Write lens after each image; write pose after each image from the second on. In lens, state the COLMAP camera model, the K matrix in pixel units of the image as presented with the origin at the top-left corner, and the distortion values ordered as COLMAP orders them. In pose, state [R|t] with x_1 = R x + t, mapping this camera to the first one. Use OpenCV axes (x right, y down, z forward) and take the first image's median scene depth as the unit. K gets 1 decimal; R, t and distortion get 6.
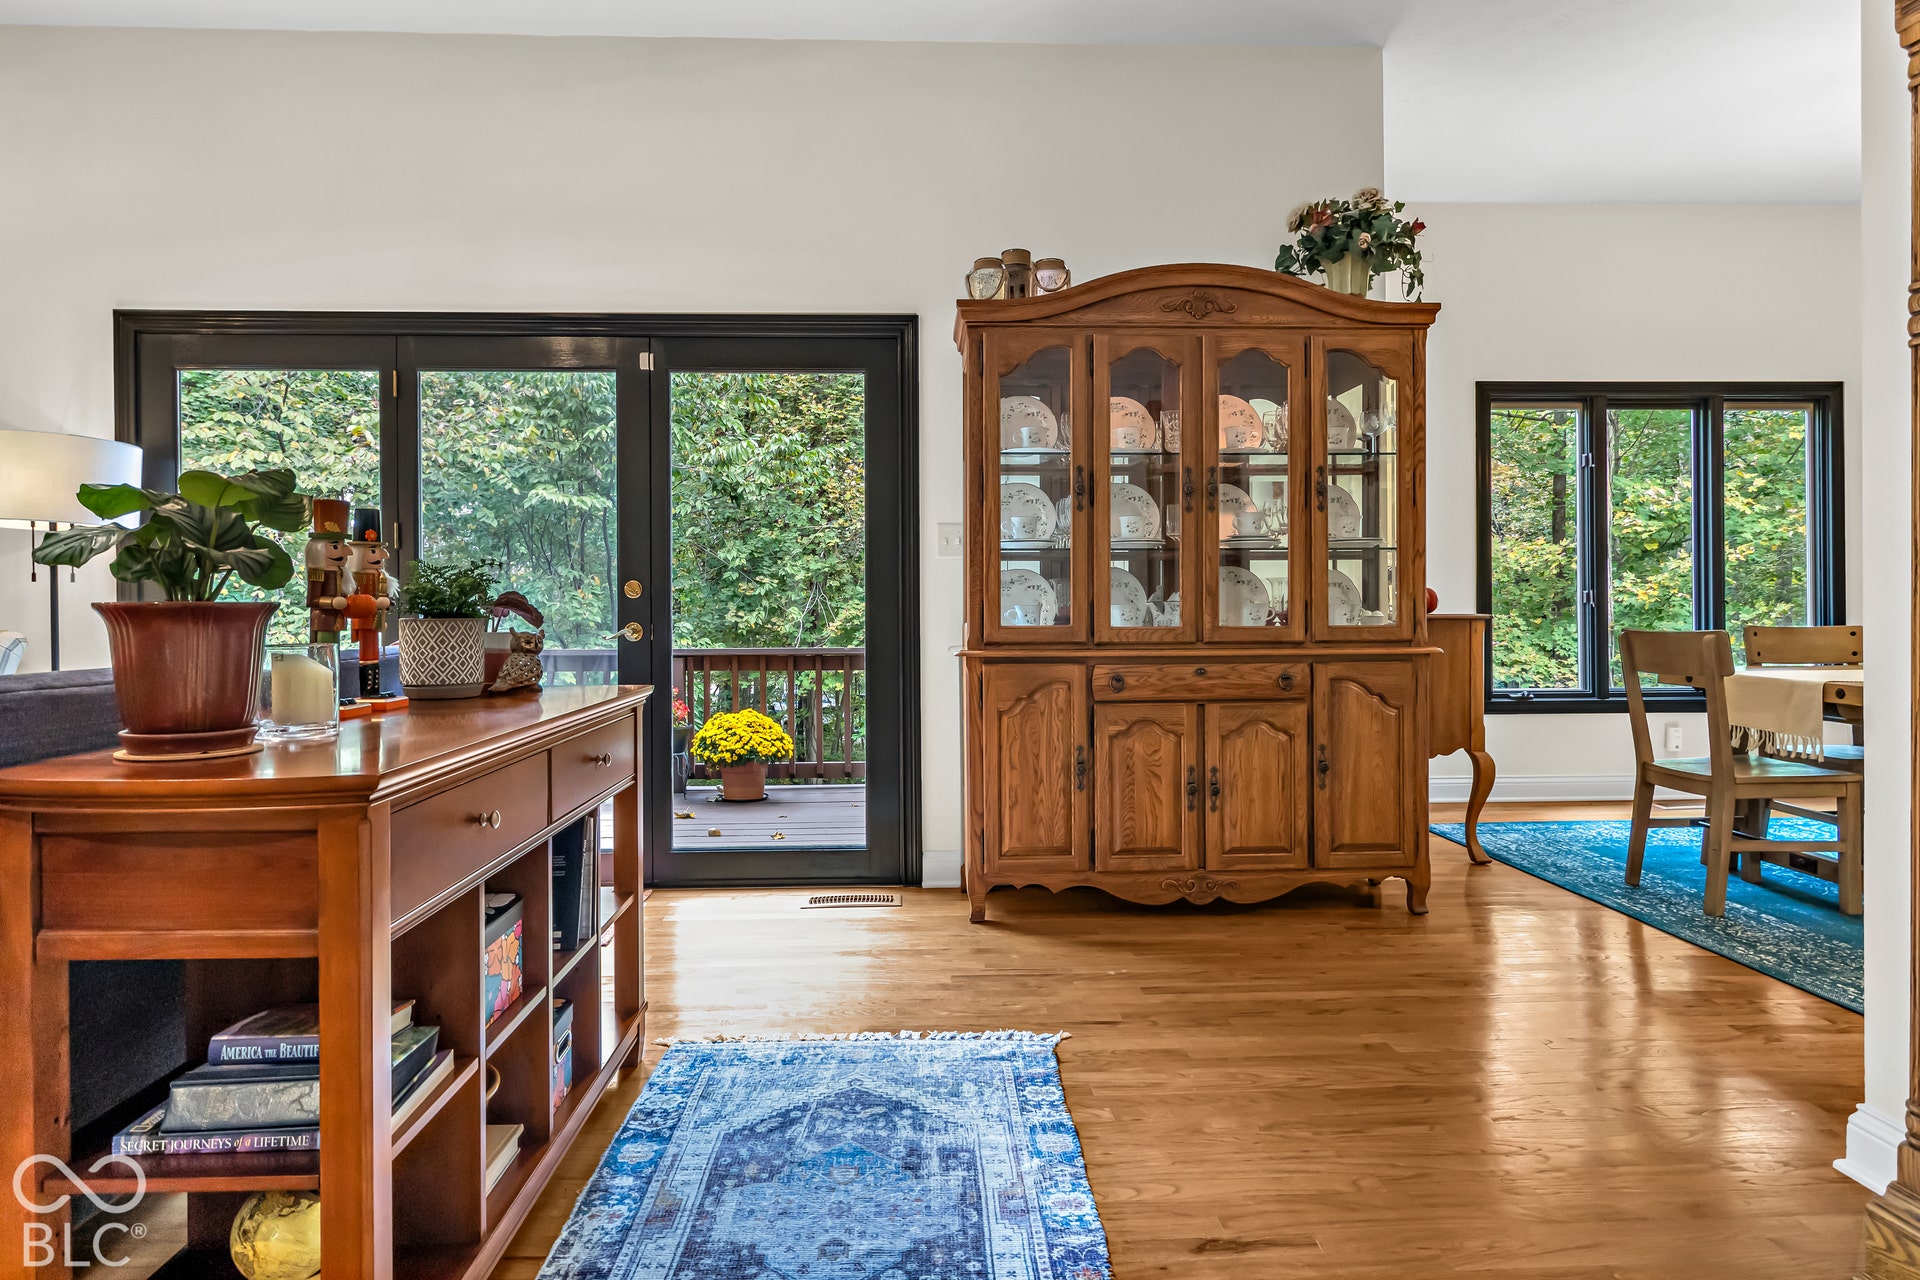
lens RADIAL K [[1058.8, 0, 959.7], [0, 1058.8, 601.2], [0, 0, 1]] dist [-0.003559, 0.002298]
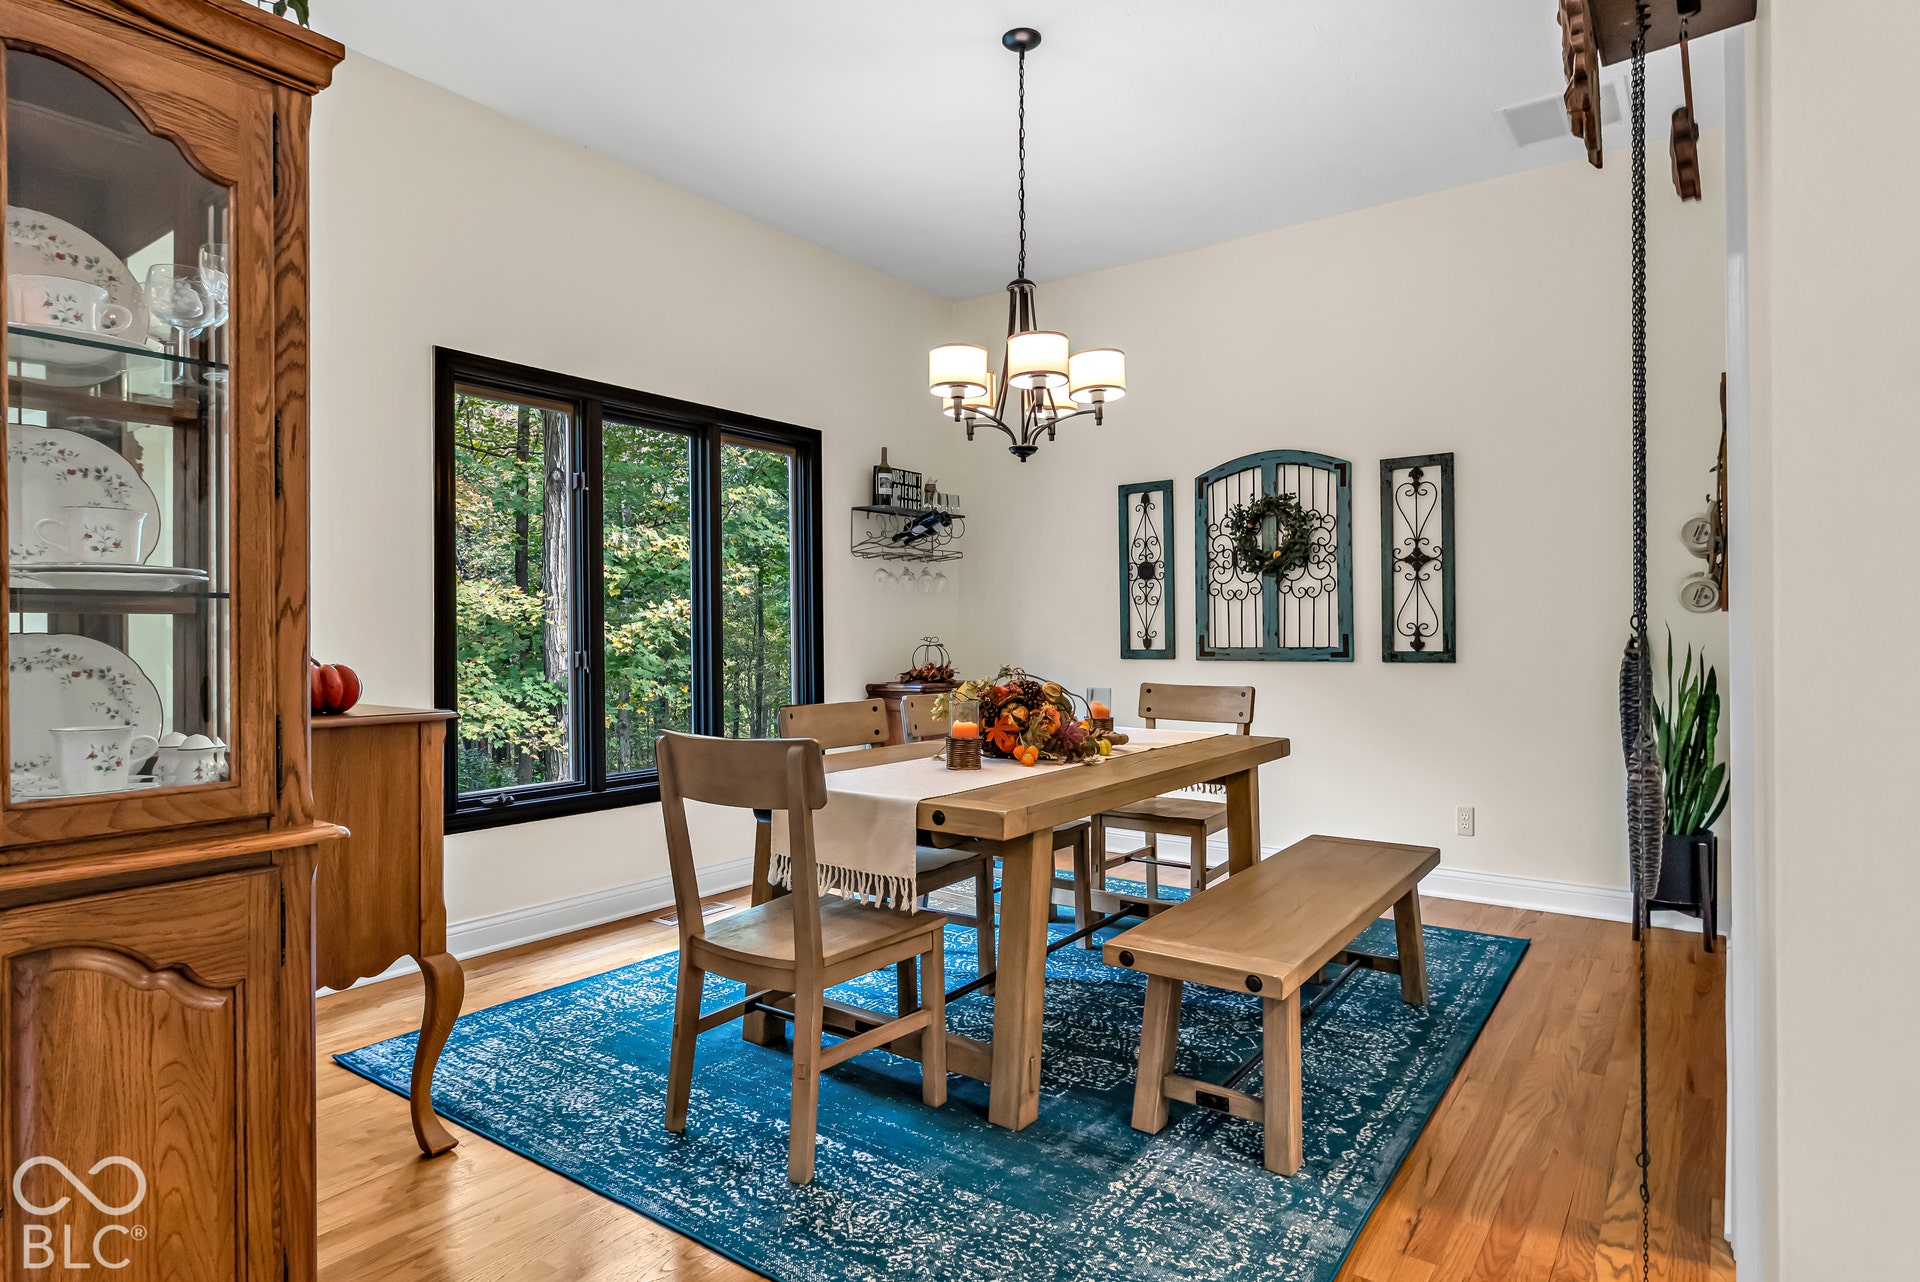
lens RADIAL K [[1058.8, 0, 960.2], [0, 1058.8, 635.0], [0, 0, 1]] dist [-0.003559, 0.002298]
pose [[0.613478, 0.001676, 0.789710, 0.213573], [0.000663, 0.999996, -0.002637, -0.027148], [-0.789711, 0.002142, 0.613475, 0.425979]]
